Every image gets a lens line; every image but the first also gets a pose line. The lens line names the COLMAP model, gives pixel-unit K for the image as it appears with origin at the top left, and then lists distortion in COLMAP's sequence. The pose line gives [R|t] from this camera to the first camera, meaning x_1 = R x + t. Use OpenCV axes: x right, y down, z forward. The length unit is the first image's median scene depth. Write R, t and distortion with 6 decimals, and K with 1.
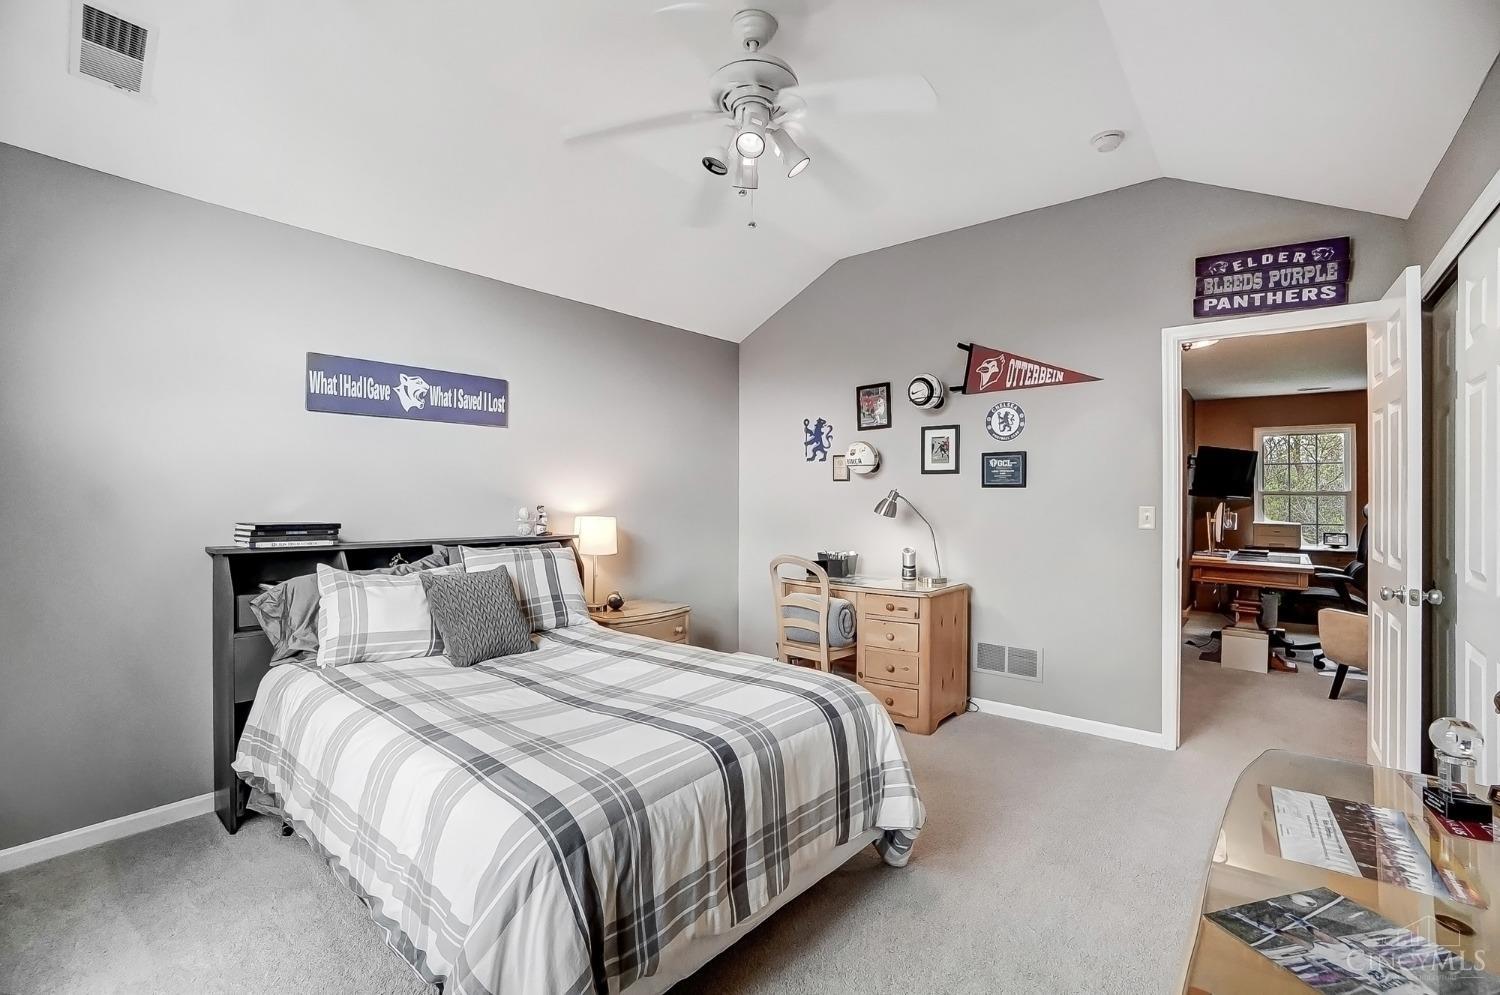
lens RADIAL K [[669.0, 0, 750.0], [0, 669.0, 503.8], [0, 0, 1]] dist [-0.042326, 0.007247]
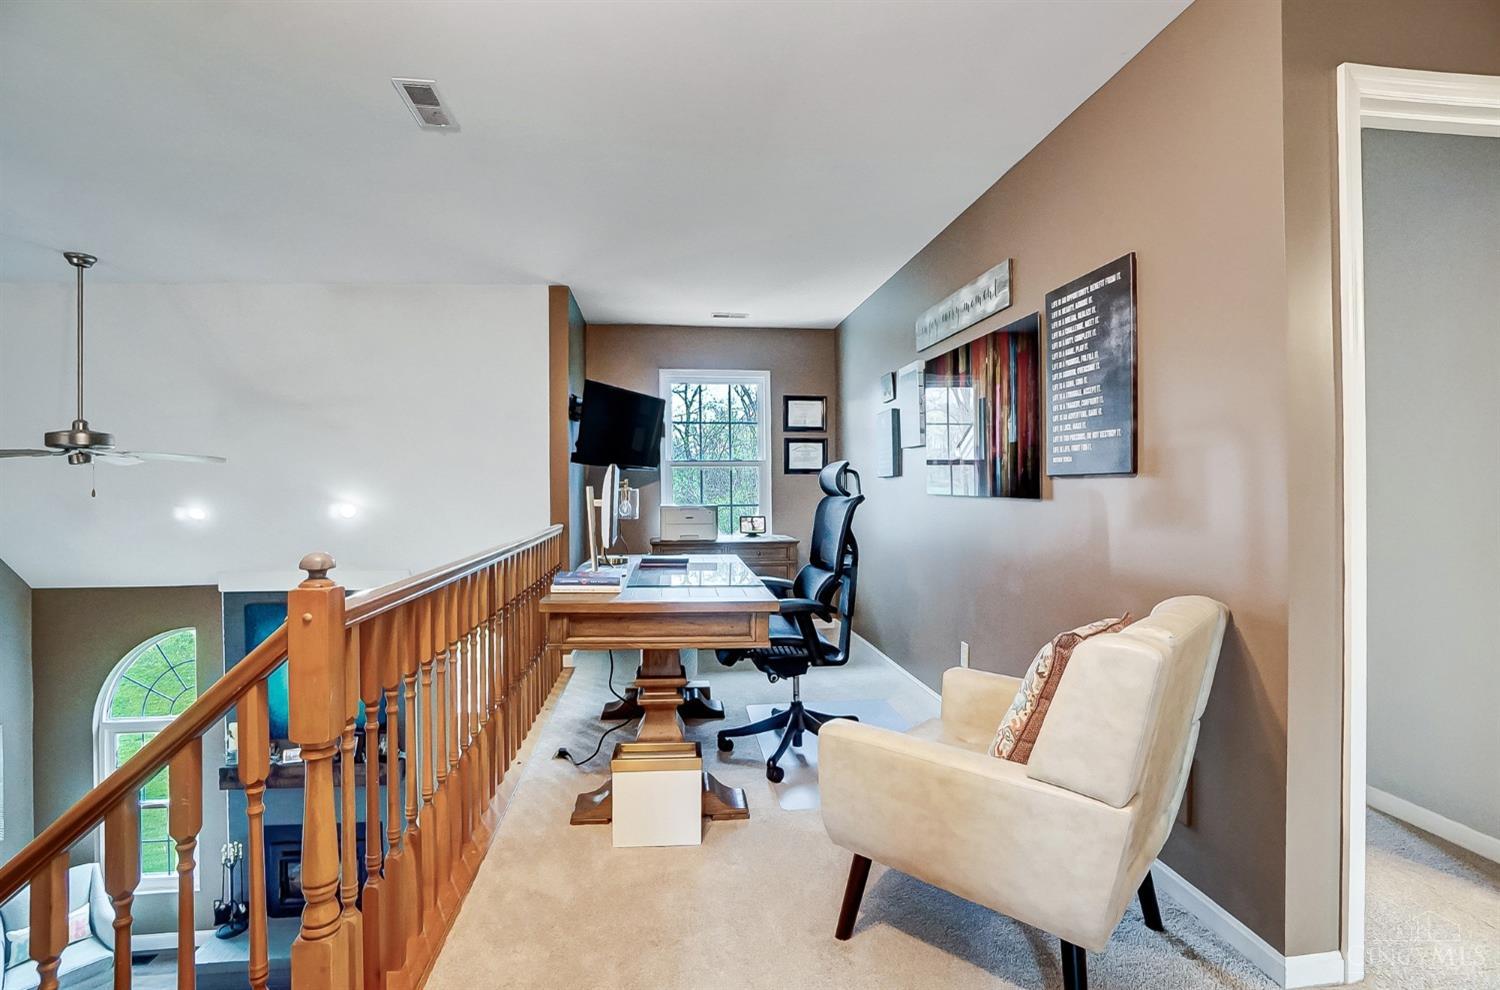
lens RADIAL K [[669.0, 0, 746.9], [0, 669.0, 489.7], [0, 0, 1]] dist [-0.042326, 0.007247]
pose [[0.701355, -0.007663, 0.712771, 0.316231], [0.009928, 0.999950, 0.000982, 0.011964], [-0.712743, 0.006387, 0.701396, 0.419843]]
